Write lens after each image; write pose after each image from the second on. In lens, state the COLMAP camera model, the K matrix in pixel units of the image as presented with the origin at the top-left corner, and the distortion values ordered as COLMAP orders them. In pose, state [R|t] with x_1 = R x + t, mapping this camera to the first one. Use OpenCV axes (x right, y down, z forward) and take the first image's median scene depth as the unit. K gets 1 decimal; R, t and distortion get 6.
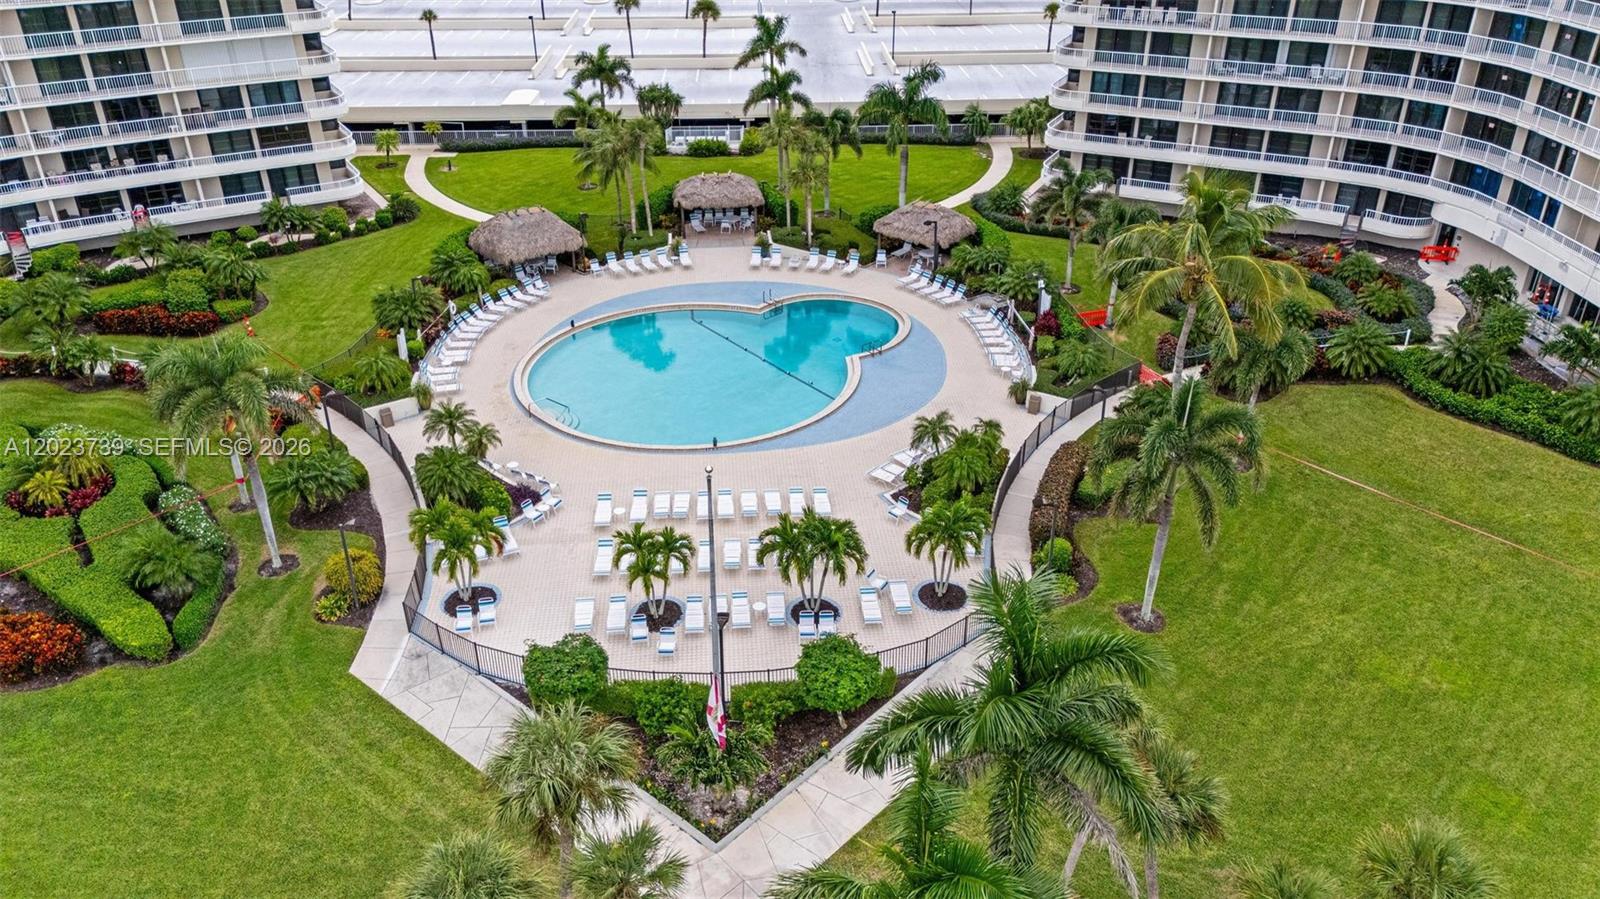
lens RADIAL K [[1167.8, 0, 808.5], [0, 1167.8, 451.8], [0, 0, 1]] dist [0.009692, -0.004243]
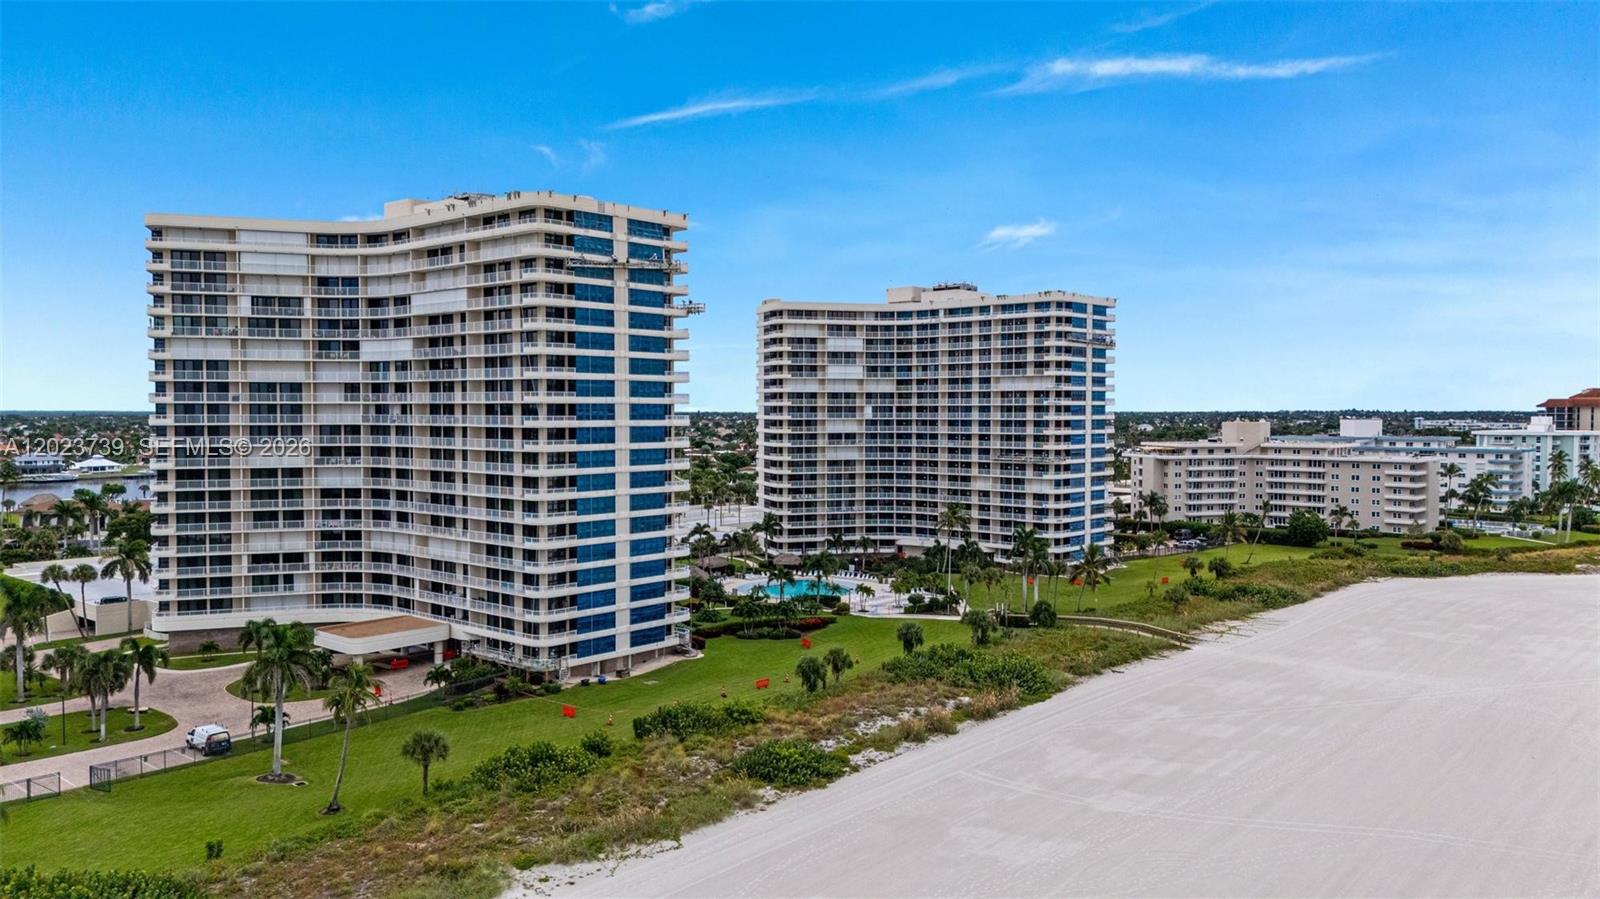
lens RADIAL K [[1162.0, 0, 783.0], [0, 1162.0, 452.5], [0, 0, 1]] dist [0.090898, -0.105857]
pose [[0.697892, -0.021413, 0.715883, -2.003104], [0.348905, 0.883088, -0.313722, 0.484766], [-0.625470, 0.468719, 0.623771, -0.971357]]
